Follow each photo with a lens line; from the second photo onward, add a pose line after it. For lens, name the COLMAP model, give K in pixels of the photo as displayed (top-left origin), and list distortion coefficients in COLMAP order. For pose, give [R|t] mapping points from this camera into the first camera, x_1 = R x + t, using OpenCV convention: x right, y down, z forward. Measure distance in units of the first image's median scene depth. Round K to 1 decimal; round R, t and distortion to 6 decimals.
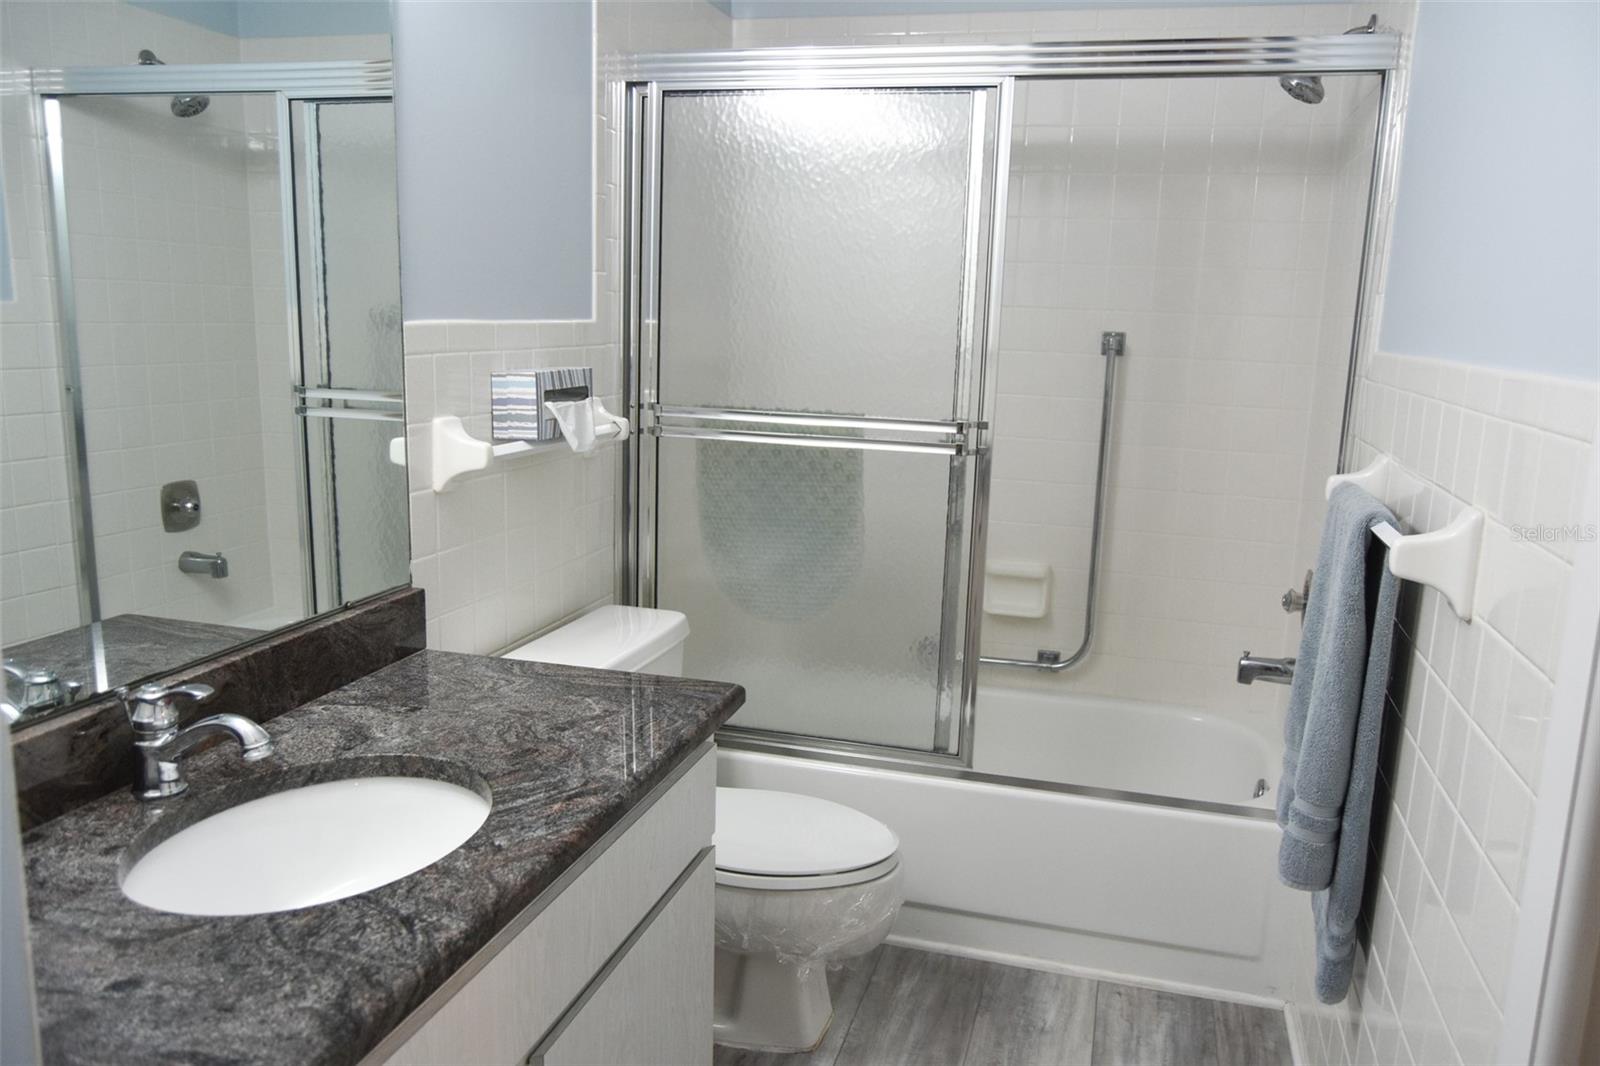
lens RADIAL K [[1229.0, 0, 819.8], [0, 1229.0, 539.2], [0, 0, 1]] dist [-0.013577, -0.003344]
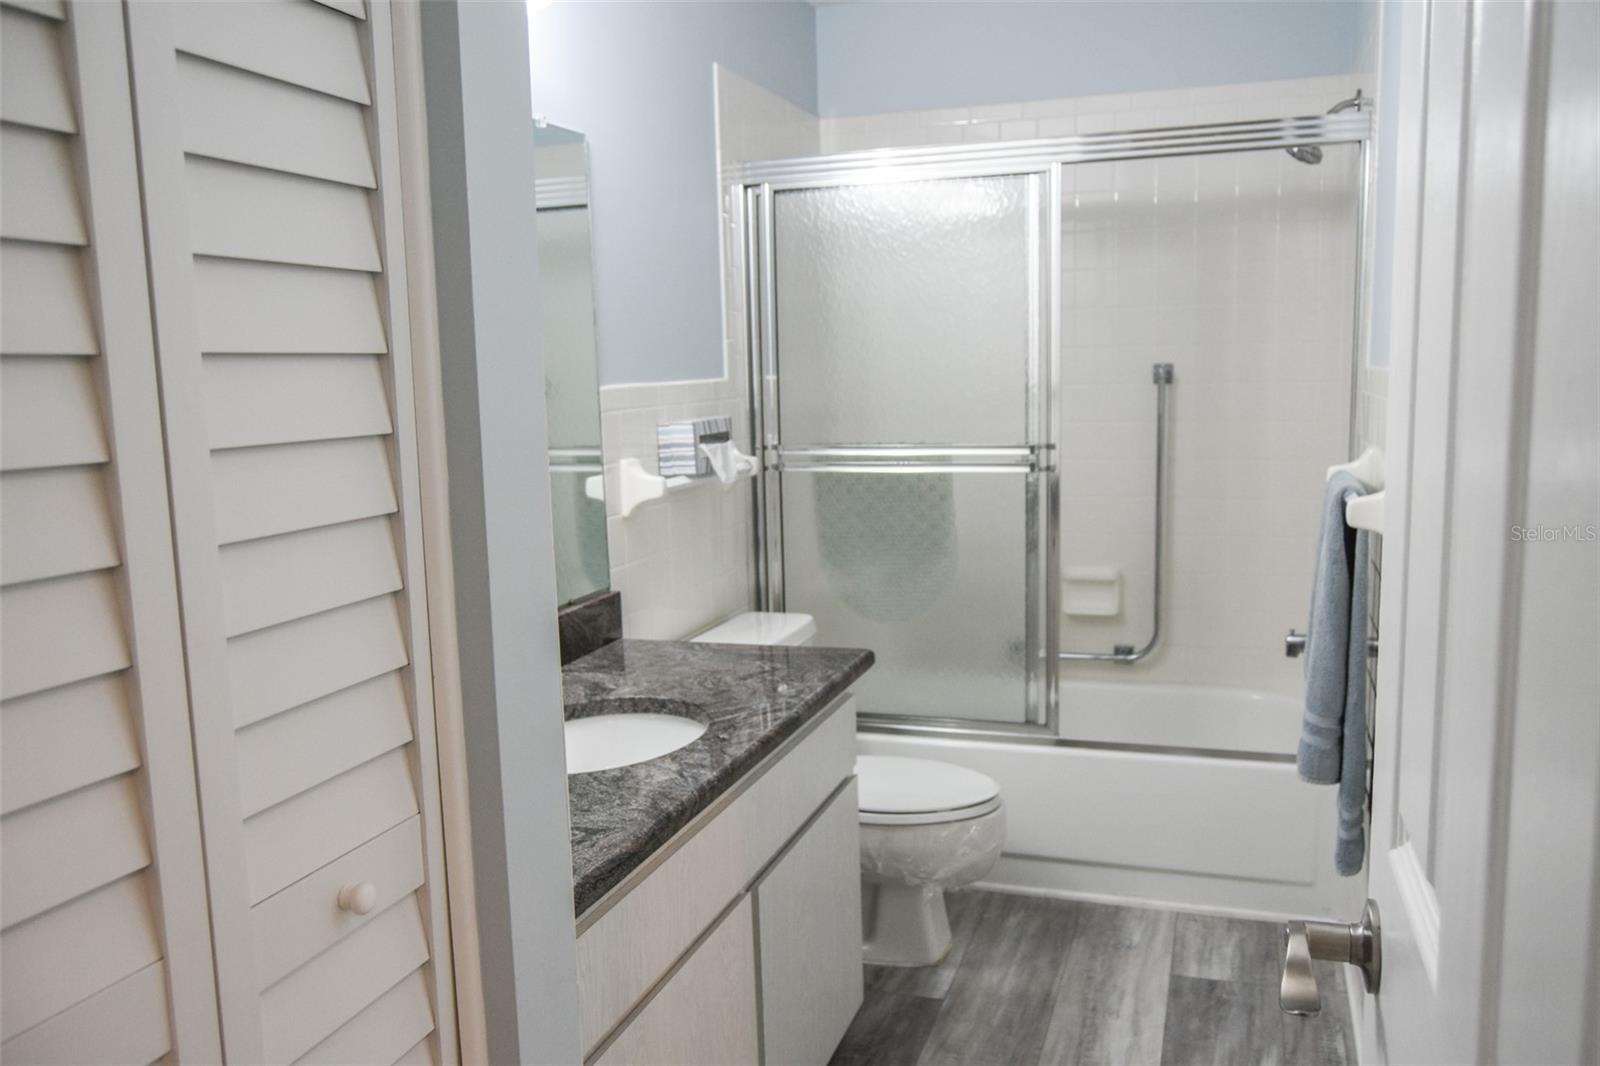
lens RADIAL K [[1243.7, 0, 828.4], [0, 1243.7, 535.3], [0, 0, 1]] dist [-0.012018, 0.001220]
pose [[0.997017, -0.050818, -0.058094, -0.019540], [0.048106, 0.997728, -0.047162, 0.042687], [0.060359, 0.044227, 0.997196, -0.234735]]
